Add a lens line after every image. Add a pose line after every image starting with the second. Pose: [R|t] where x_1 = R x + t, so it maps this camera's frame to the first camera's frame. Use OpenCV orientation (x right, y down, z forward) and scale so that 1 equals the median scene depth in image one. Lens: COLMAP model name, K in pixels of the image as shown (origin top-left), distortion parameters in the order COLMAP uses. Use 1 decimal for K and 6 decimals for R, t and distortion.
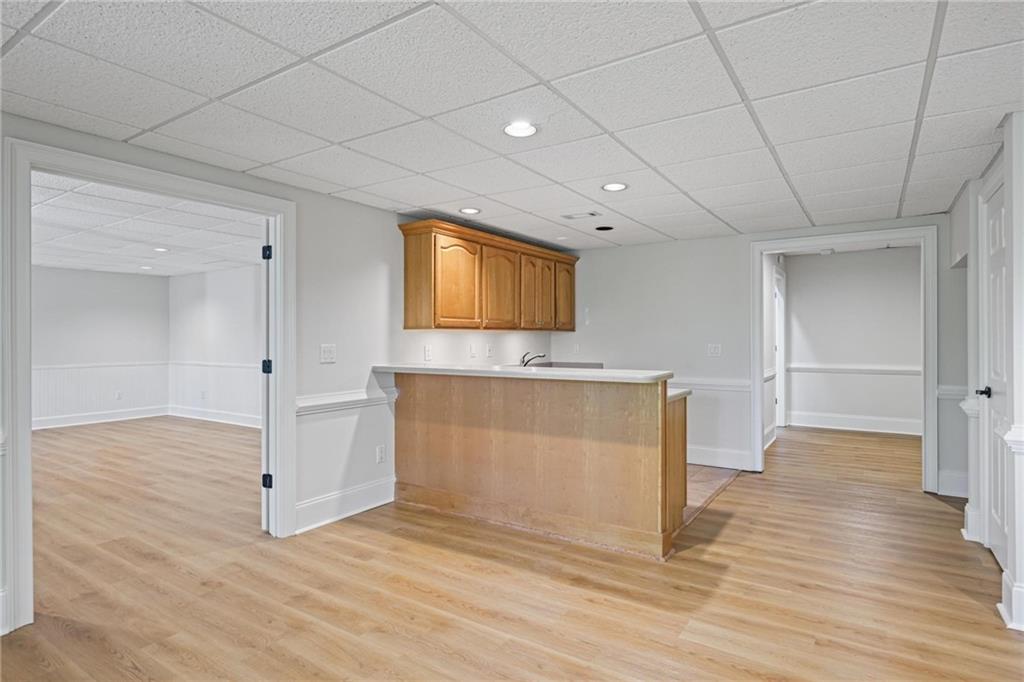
lens RADIAL K [[565.4, 0, 512.0], [0, 565.4, 341.0], [0, 0, 1]] dist [0.001584, -0.000241]
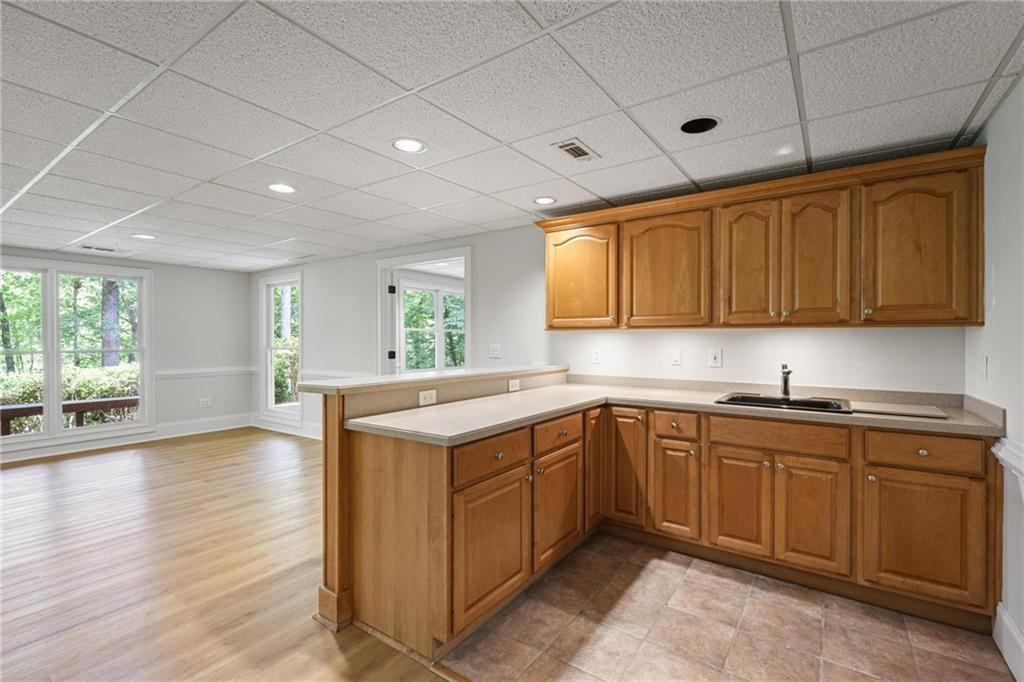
lens RADIAL K [[462.4, 0, 513.5], [0, 462.4, 343.0], [0, 0, 1]] dist [-0.000727, 0.000214]
pose [[-0.036742, 0.012928, -0.999241, 0.671996], [-0.011475, 0.999845, 0.013358, -0.007964], [0.999259, 0.011957, -0.036588, 0.960640]]
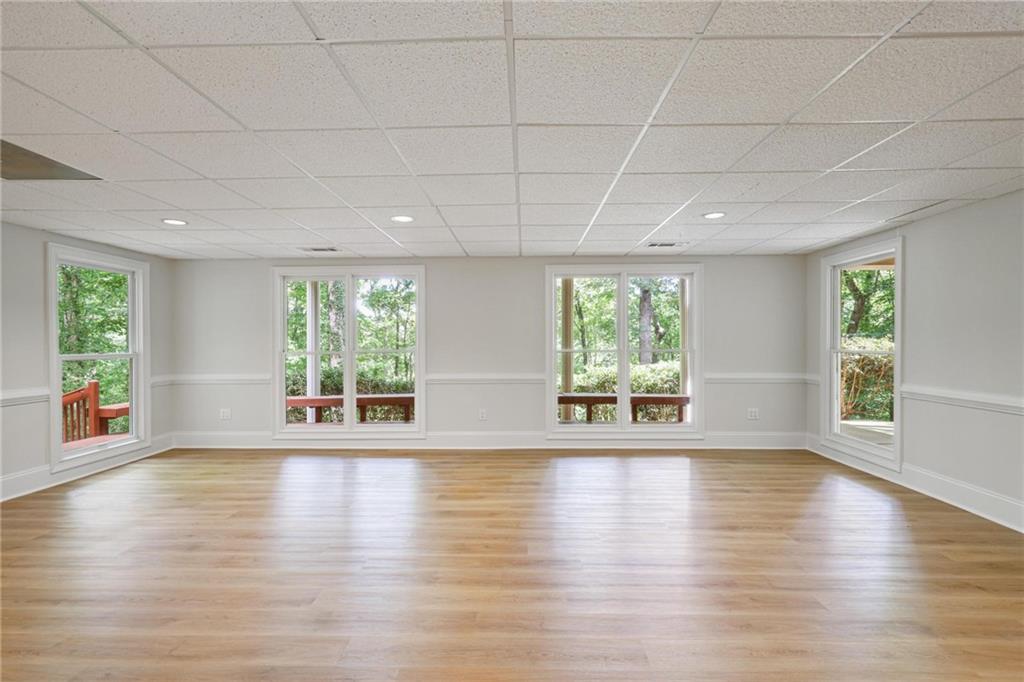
lens RADIAL K [[462.4, 0, 513.5], [0, 462.4, 343.0], [0, 0, 1]] dist [-0.000727, 0.000214]
pose [[-0.849688, 0.008050, -0.527225, 0.467896], [-0.002889, 0.999797, 0.019921, -0.001765], [0.527278, 0.018449, -0.849492, 0.674524]]
